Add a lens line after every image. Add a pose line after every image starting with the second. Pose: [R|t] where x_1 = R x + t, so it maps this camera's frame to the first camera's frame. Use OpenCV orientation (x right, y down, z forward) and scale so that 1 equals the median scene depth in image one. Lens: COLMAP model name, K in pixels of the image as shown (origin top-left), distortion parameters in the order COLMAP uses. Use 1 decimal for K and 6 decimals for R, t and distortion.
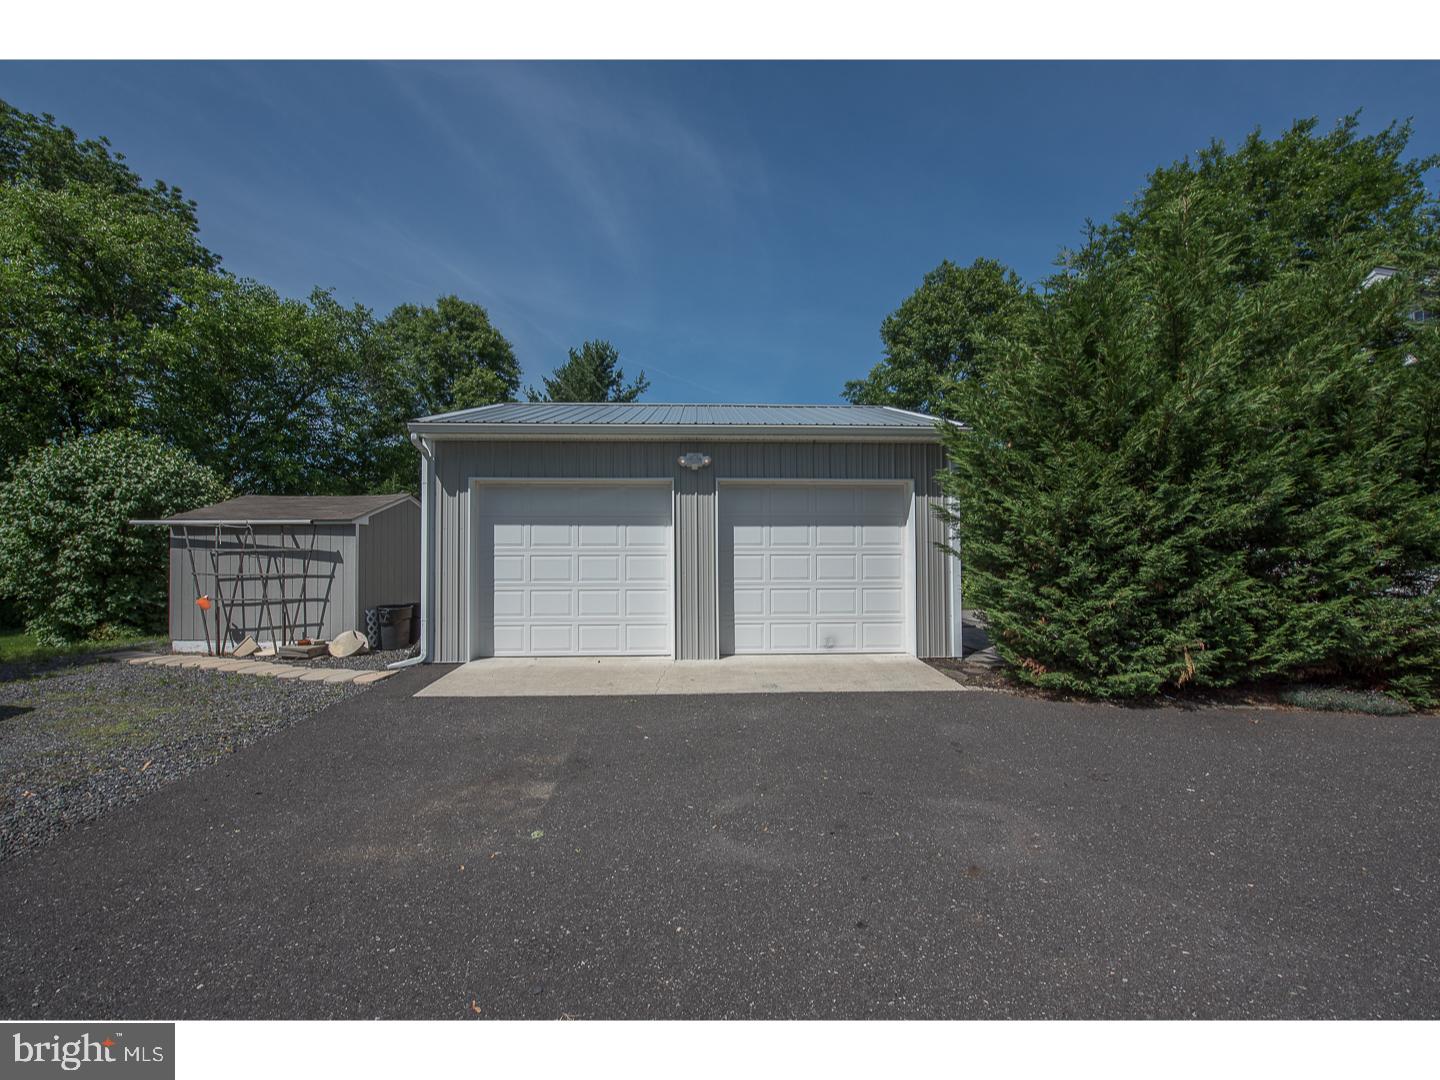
lens RADIAL K [[572.5, 0, 725.0], [0, 572.5, 546.5], [0, 0, 1]] dist [-0.017640, -0.001391]
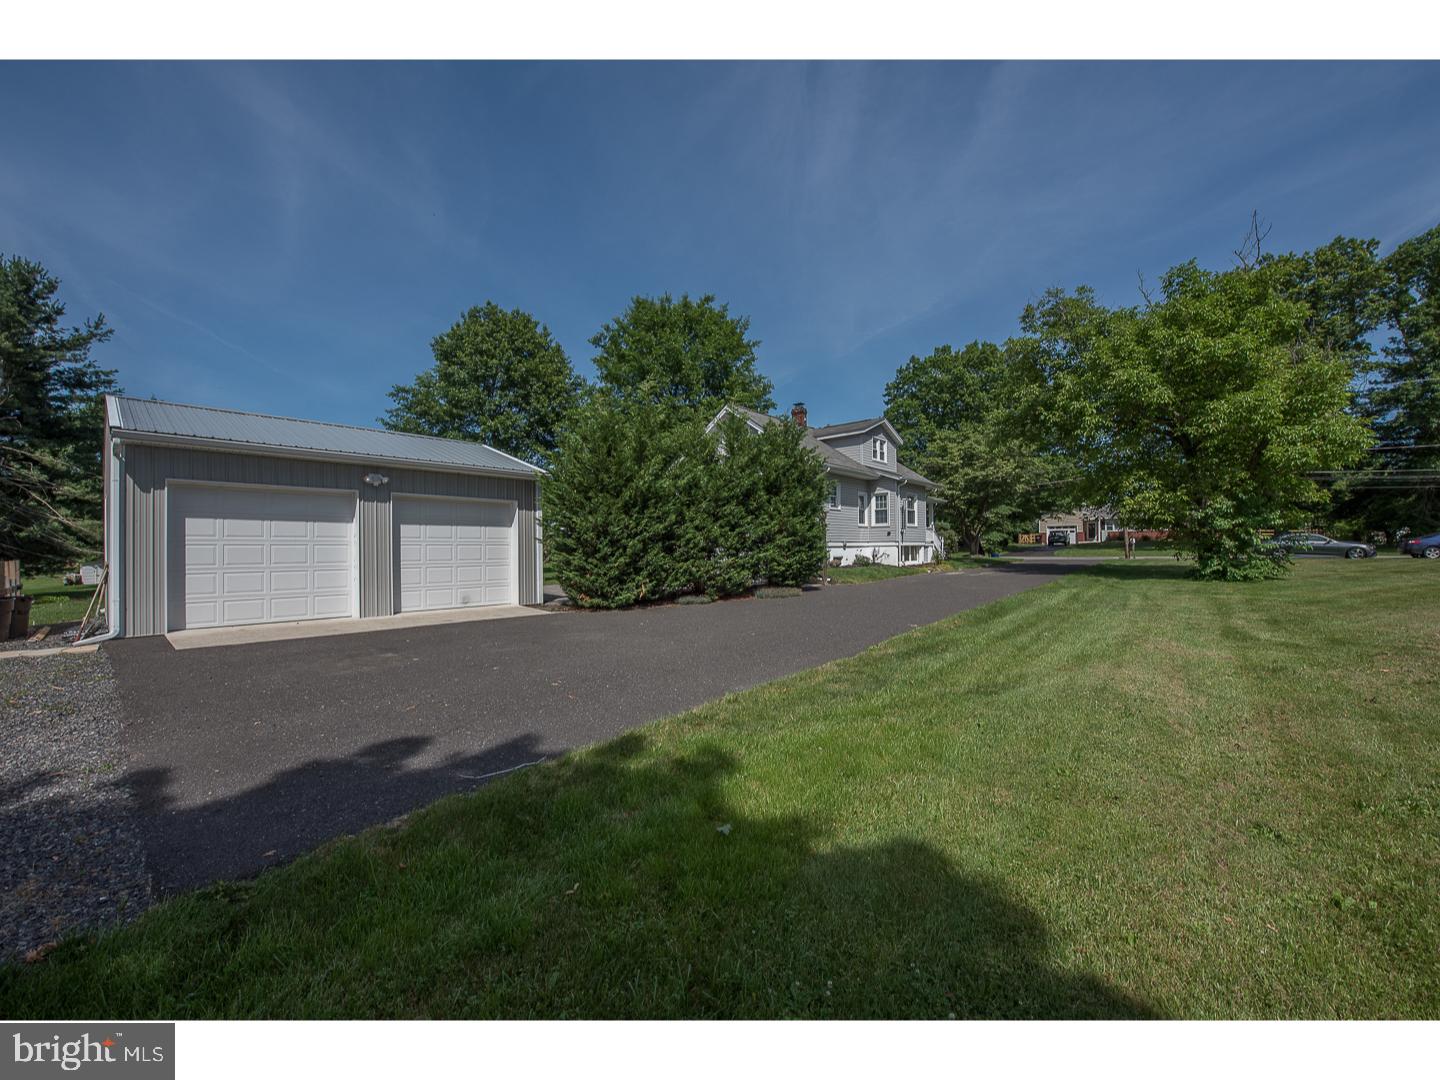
lens RADIAL K [[572.5, 0, 712.4], [0, 572.5, 546.7], [0, 0, 1]] dist [-0.017640, -0.001391]
pose [[0.706520, 0.002423, 0.707689, -0.633708], [-0.005618, 0.999982, 0.002185, 0.018279], [-0.707671, -0.005519, 0.706520, -0.843528]]
